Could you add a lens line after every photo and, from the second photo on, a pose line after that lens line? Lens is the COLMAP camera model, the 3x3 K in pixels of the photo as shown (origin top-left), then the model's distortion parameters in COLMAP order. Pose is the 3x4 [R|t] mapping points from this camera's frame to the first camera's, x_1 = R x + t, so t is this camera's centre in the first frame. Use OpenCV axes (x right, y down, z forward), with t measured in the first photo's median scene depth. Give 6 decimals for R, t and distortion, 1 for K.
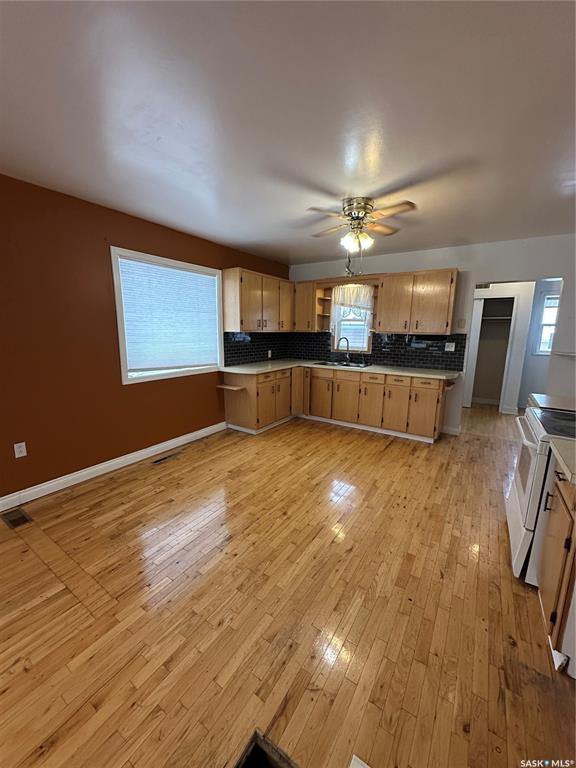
lens RADIAL K [[305.9, 0, 284.4], [0, 305.9, 383.2], [0, 0, 1]] dist [-0.002120, -0.000465]
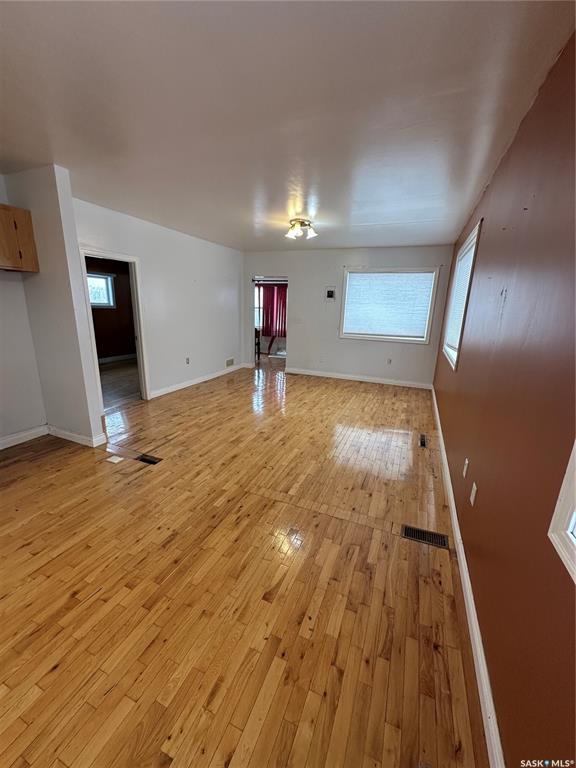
lens RADIAL K [[305.9, 0, 286.9], [0, 305.9, 388.4], [0, 0, 1]] dist [-0.002120, -0.000465]
pose [[-0.980640, 0.006348, -0.195717, -0.197276], [-0.078956, 0.901810, 0.424857, -0.168529], [0.179196, 0.432085, -0.883850, 0.918574]]
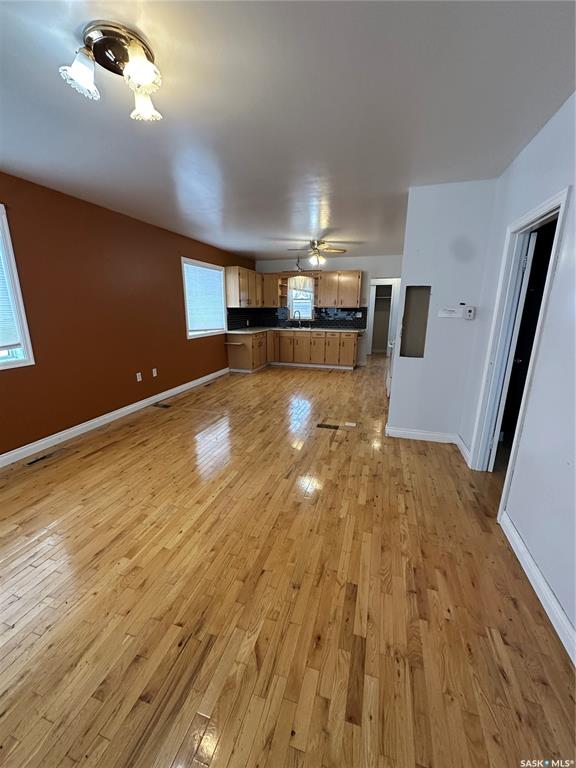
lens RADIAL K [[305.9, 0, 279.5], [0, 305.9, 384.4], [0, 0, 1]] dist [-0.002120, -0.000465]
pose [[0.964908, -0.075880, 0.251387, -0.388909], [0.057902, 0.995257, 0.078166, 0.120985], [-0.256126, -0.060867, 0.964725, -0.626995]]
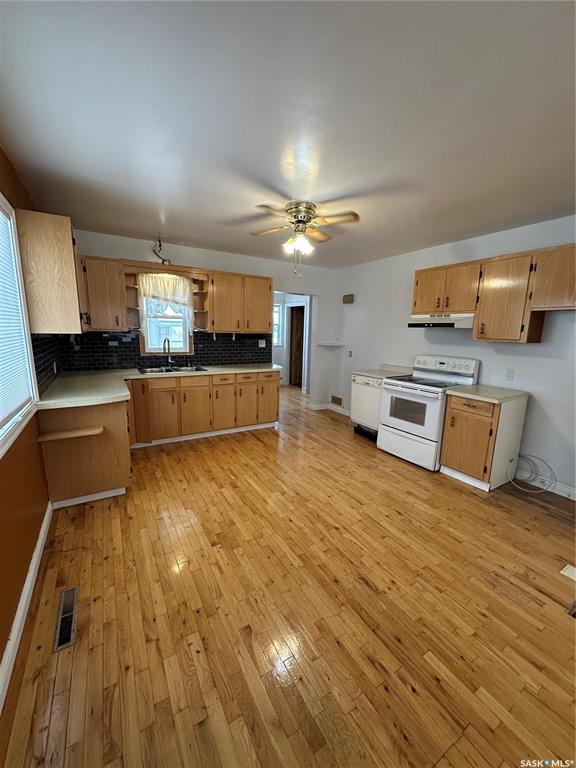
lens RADIAL K [[305.9, 0, 288.2], [0, 305.9, 384.6], [0, 0, 1]] dist [-0.002120, -0.000465]
pose [[0.428610, -0.163454, 0.888581, -0.523819], [0.142047, 0.983459, 0.112390, -0.086867], [-0.892254, 0.078049, 0.444738, 0.427225]]
